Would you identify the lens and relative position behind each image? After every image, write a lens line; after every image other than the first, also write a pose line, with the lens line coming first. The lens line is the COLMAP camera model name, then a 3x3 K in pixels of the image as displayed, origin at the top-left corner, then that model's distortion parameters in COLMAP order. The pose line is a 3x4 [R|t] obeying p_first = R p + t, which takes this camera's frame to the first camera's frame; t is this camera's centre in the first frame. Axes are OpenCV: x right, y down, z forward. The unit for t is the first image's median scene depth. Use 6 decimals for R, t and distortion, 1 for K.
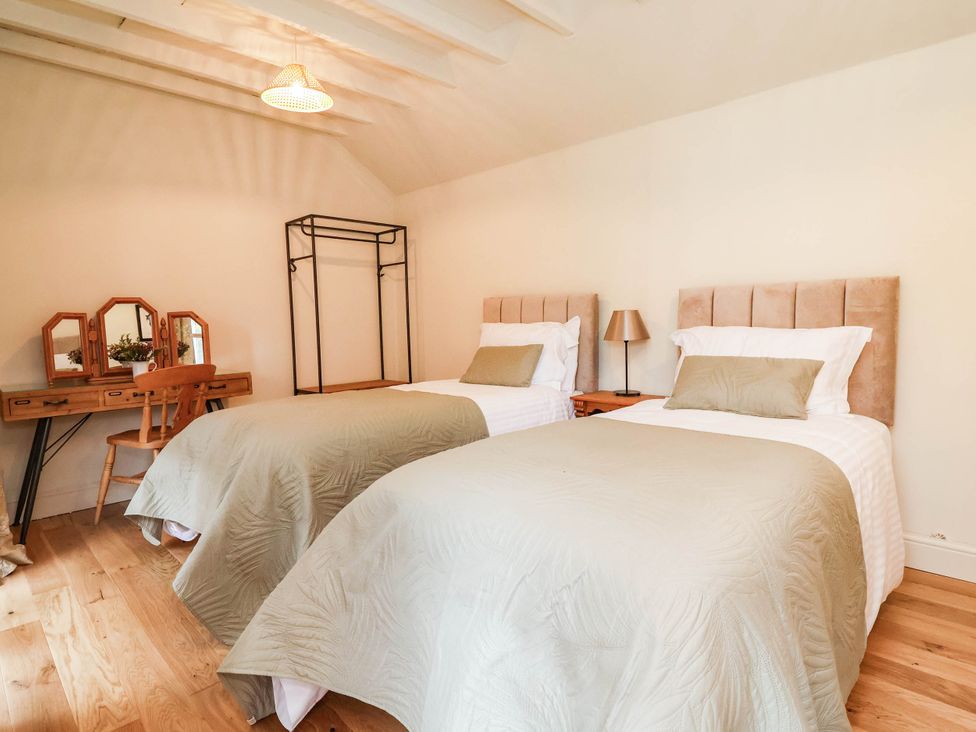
lens RADIAL K [[567.3, 0, 485.8], [0, 567.3, 360.0], [0, 0, 1]] dist [0.022248, -0.023694]
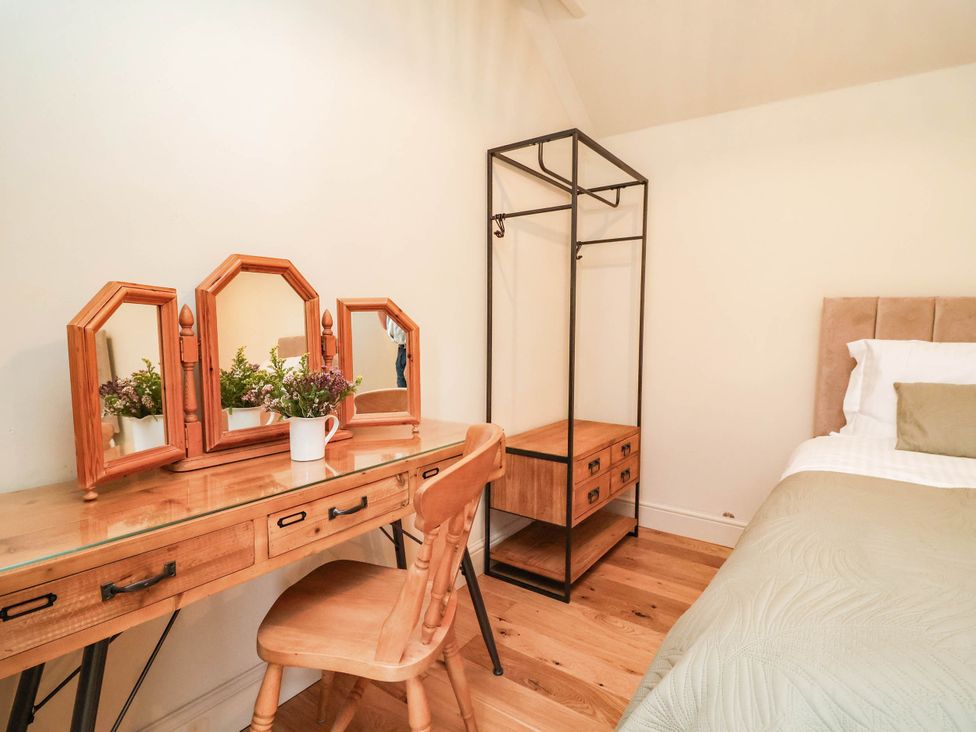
lens RADIAL K [[510.9, 0, 480.3], [0, 510.9, 363.2], [0, 0, 1]] dist [0.005077, -0.016082]
pose [[0.985650, 0.019910, 0.167623, -0.537962], [-0.020587, 0.999785, 0.002299, -0.037664], [-0.167541, -0.005717, 0.985848, 0.608724]]
